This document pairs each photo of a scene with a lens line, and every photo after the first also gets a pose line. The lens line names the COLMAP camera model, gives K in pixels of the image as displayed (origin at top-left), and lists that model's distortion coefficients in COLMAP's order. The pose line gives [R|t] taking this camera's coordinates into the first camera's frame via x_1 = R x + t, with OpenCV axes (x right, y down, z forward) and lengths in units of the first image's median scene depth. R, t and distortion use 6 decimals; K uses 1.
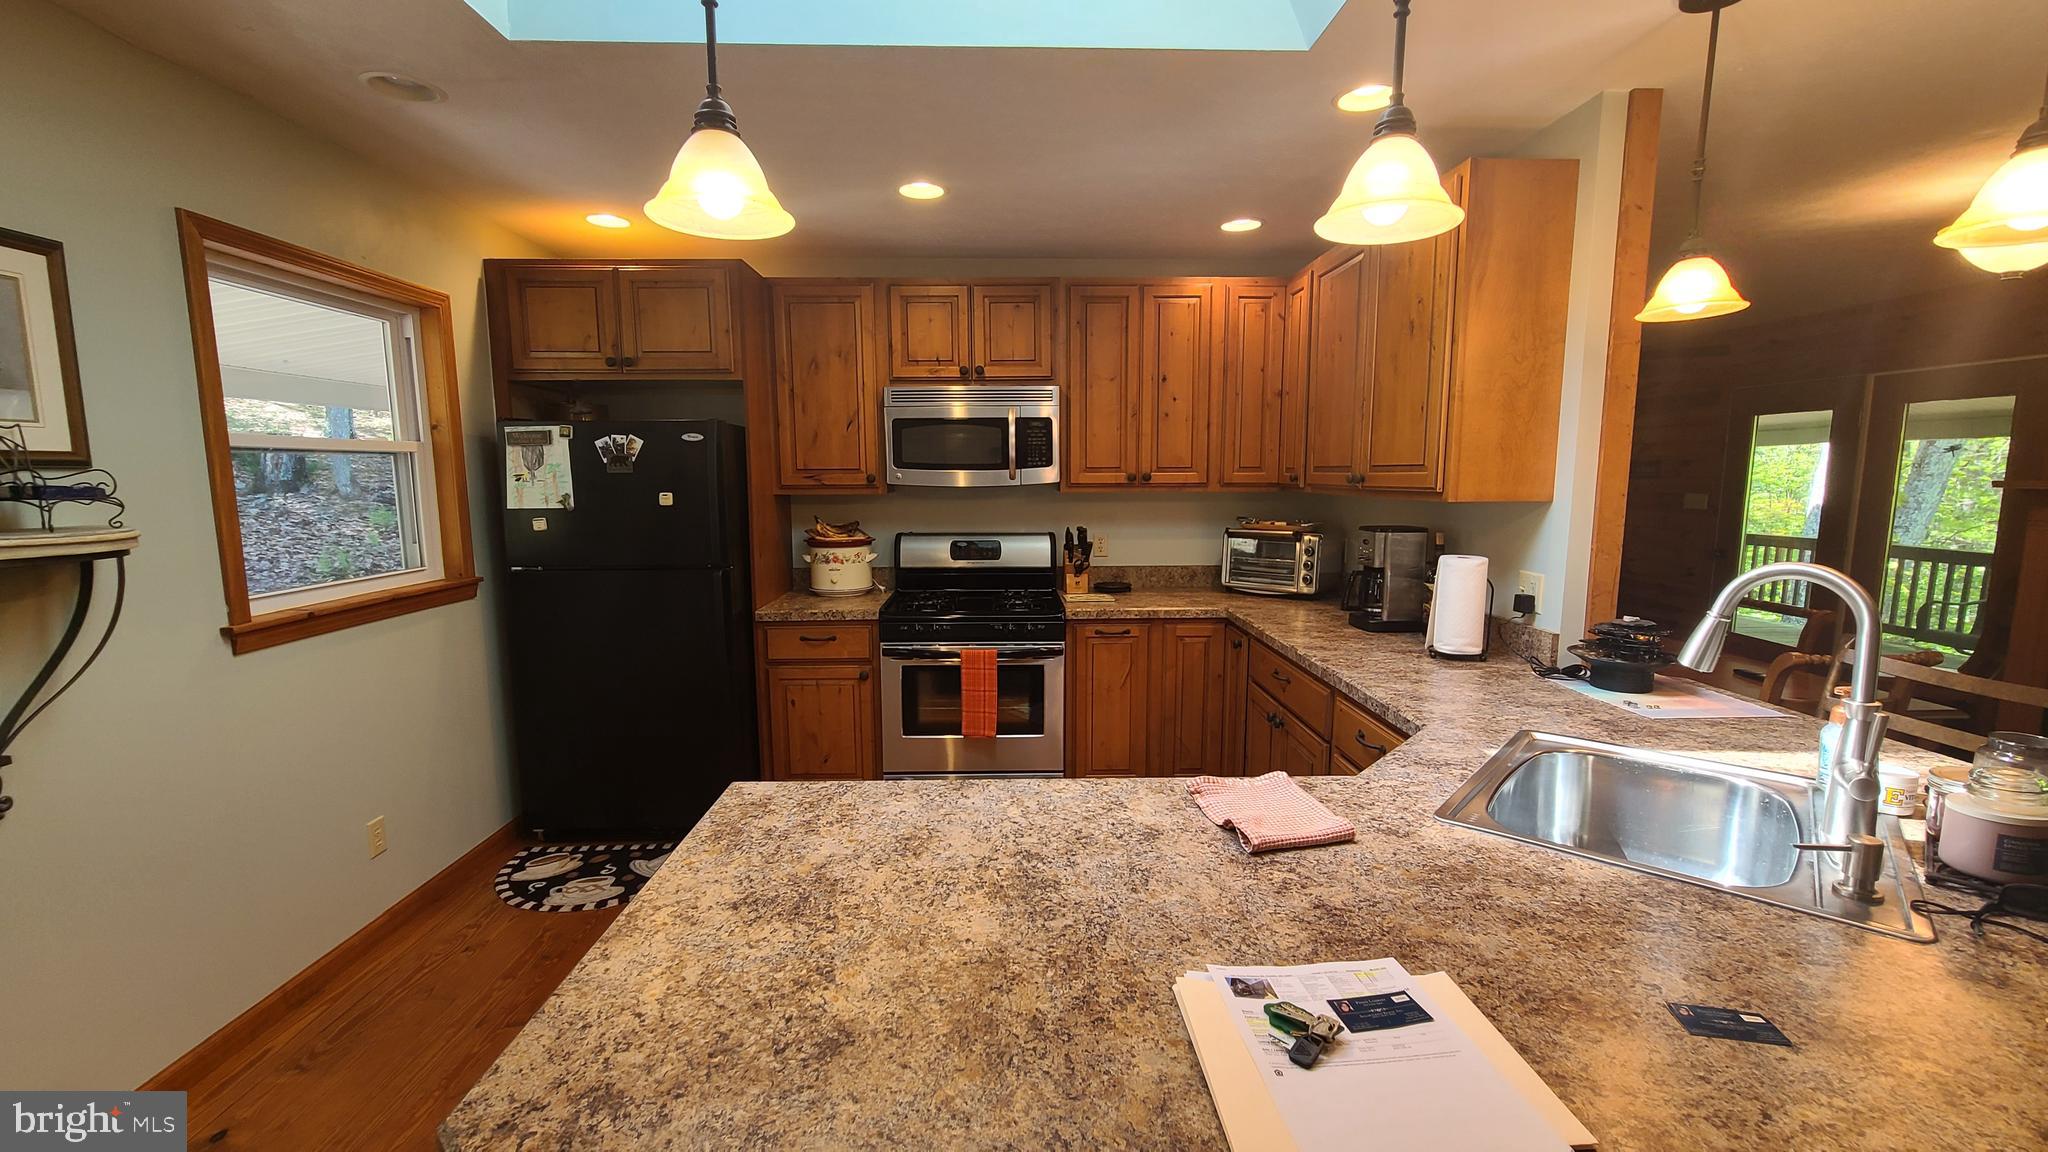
lens RADIAL K [[839.0, 0, 1015.5], [0, 839.0, 578.9], [0, 0, 1]] dist [-0.001056, -0.000127]
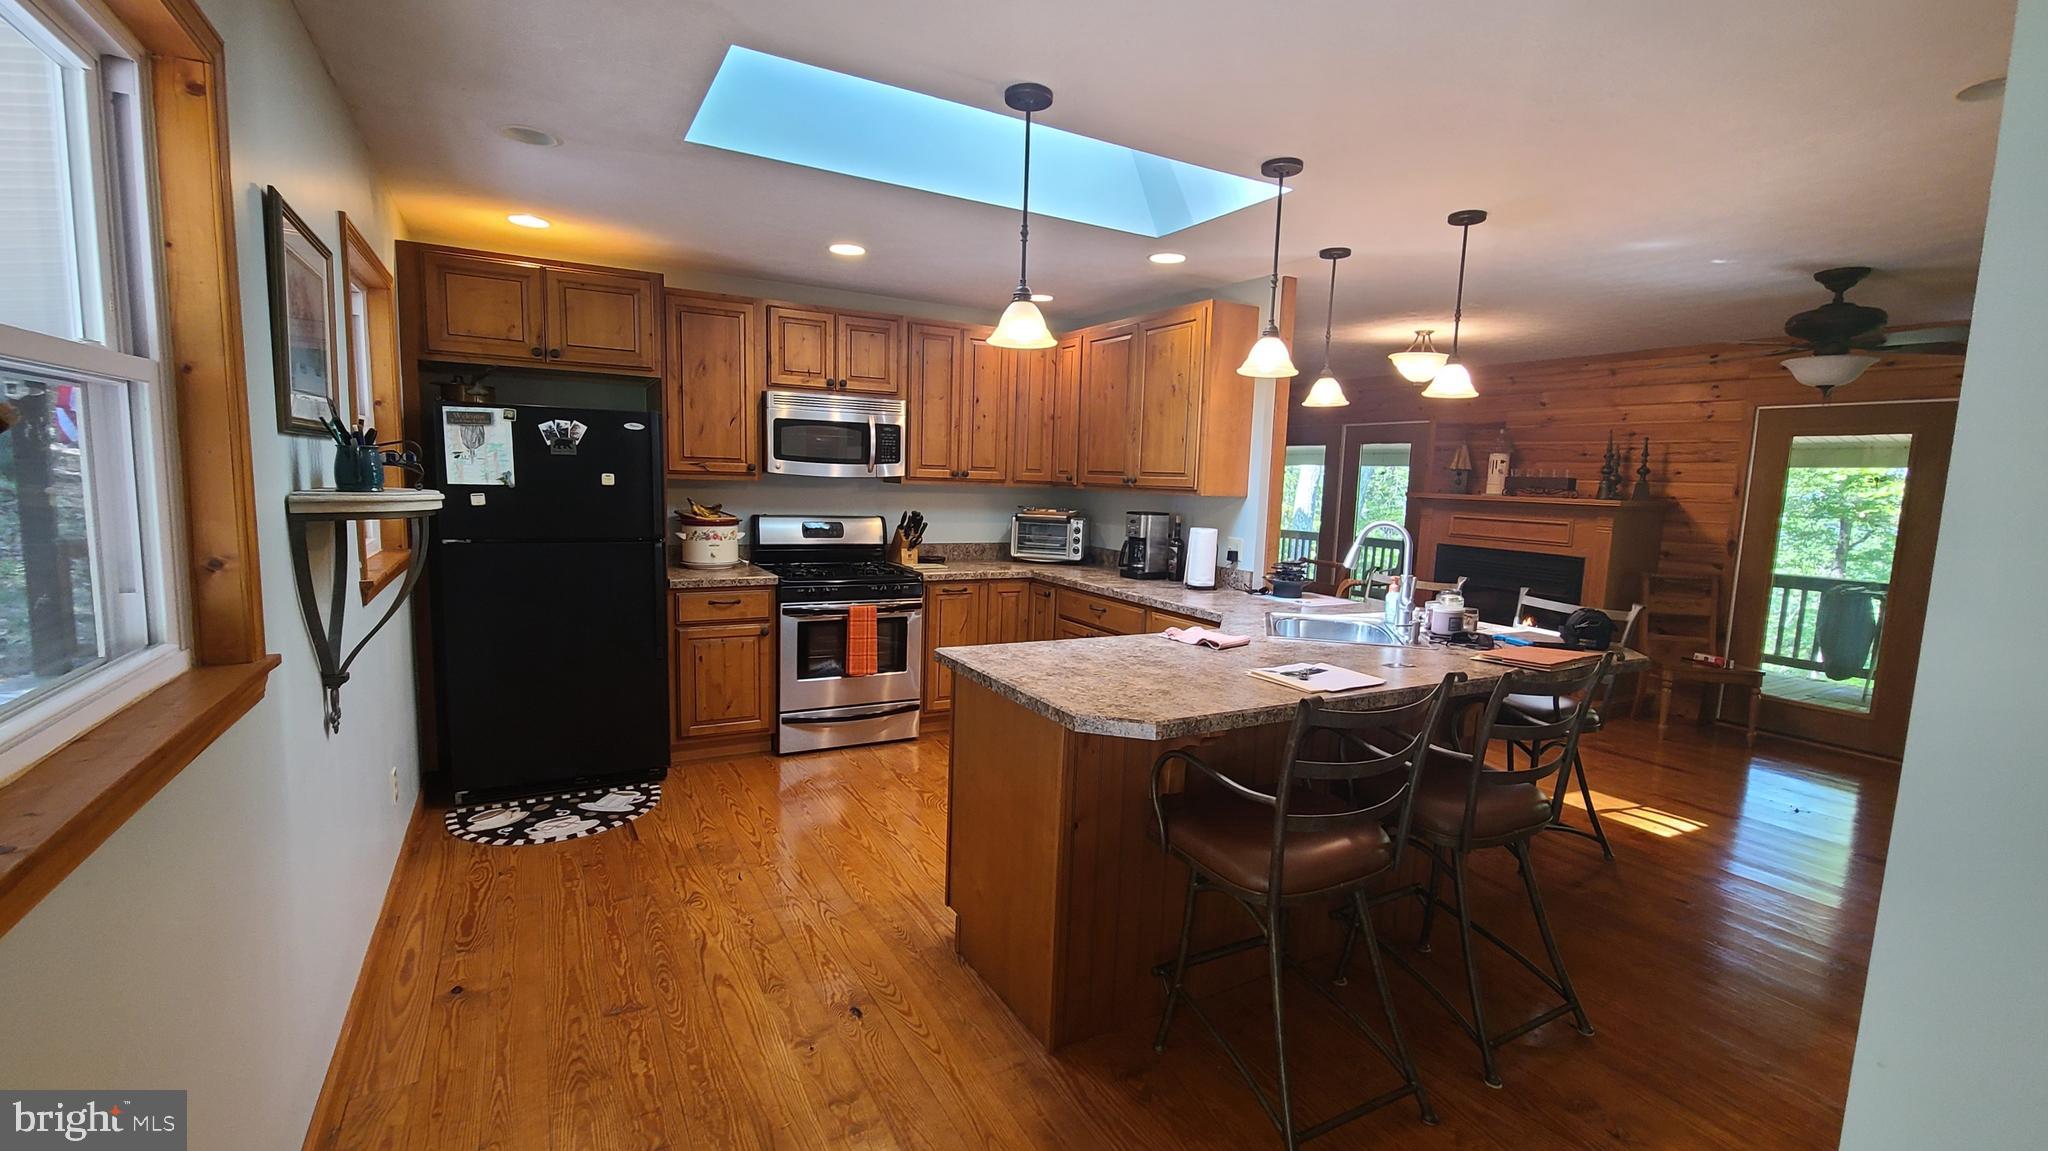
lens RADIAL K [[878.6, 0, 1021.7], [0, 878.6, 574.6], [0, 0, 1]] dist [0.000978, -0.000136]
pose [[0.887081, -0.019024, 0.461221, -0.437989], [0.021787, 0.999762, -0.000666, 0.042988], [-0.461098, 0.010639, 0.887285, -0.286686]]
